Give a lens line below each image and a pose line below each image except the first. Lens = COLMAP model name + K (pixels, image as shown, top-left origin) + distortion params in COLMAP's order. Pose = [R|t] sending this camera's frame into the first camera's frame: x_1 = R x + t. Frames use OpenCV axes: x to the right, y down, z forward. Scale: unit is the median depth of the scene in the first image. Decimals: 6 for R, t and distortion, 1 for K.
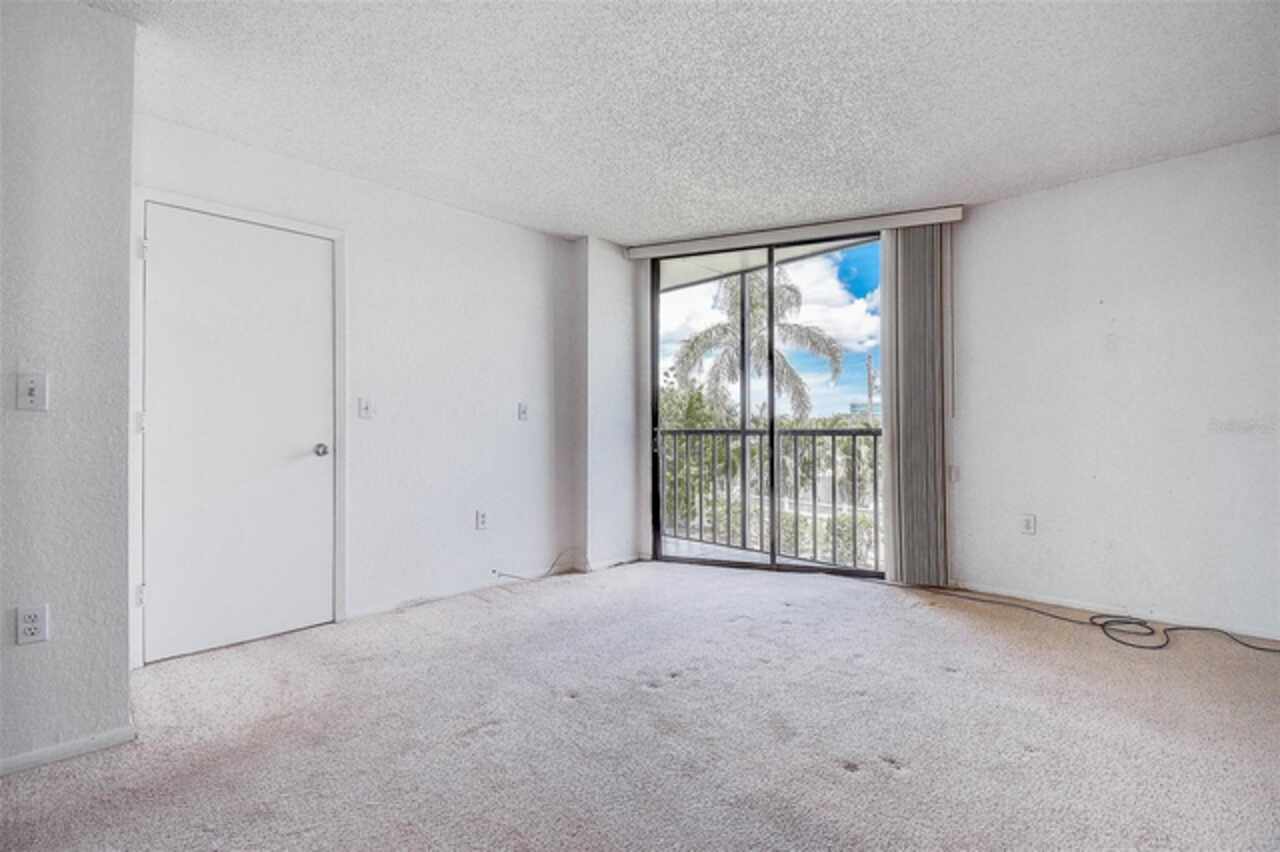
lens RADIAL K [[571.8, 0, 638.3], [0, 571.8, 421.5], [0, 0, 1]] dist [0.028751, -0.025421]
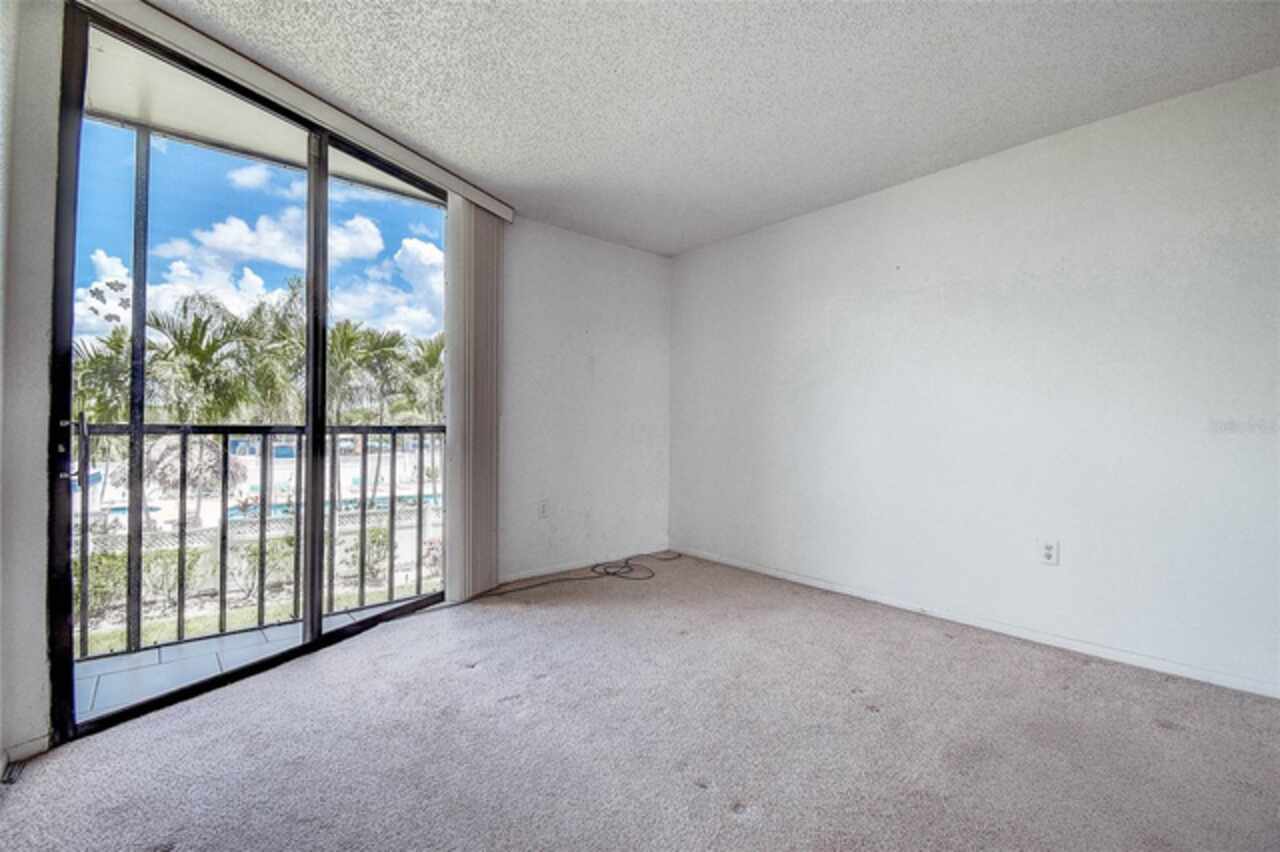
lens RADIAL K [[571.8, 0, 638.3], [0, 571.8, 421.5], [0, 0, 1]] dist [0.028751, -0.025421]
pose [[0.075027, 0.012505, 0.997103, -0.416744], [-0.018512, 0.999767, -0.011146, 0.011942], [-0.997010, -0.017622, 0.075241, 0.674382]]
